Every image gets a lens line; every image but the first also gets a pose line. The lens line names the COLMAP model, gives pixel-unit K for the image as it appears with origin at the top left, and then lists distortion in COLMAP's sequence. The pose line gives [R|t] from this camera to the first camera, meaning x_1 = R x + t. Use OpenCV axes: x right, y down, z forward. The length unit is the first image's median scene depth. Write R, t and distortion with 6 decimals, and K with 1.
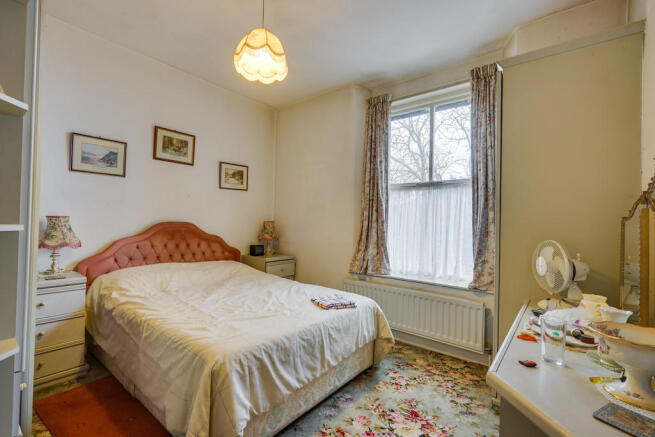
lens RADIAL K [[291.7, 0, 326.3], [0, 291.7, 219.3], [0, 0, 1]] dist [-0.001037, 0.000082]
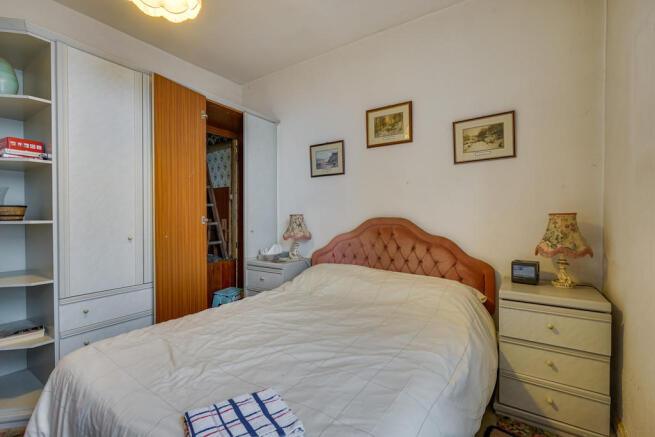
lens RADIAL K [[291.7, 0, 325.6], [0, 291.7, 219.3], [0, 0, 1]] dist [-0.001037, 0.000082]
pose [[0.088633, -0.014378, -0.995961, 0.268379], [0.013676, 0.999819, -0.013217, 0.021270], [0.995970, -0.012449, 0.088813, 0.729510]]
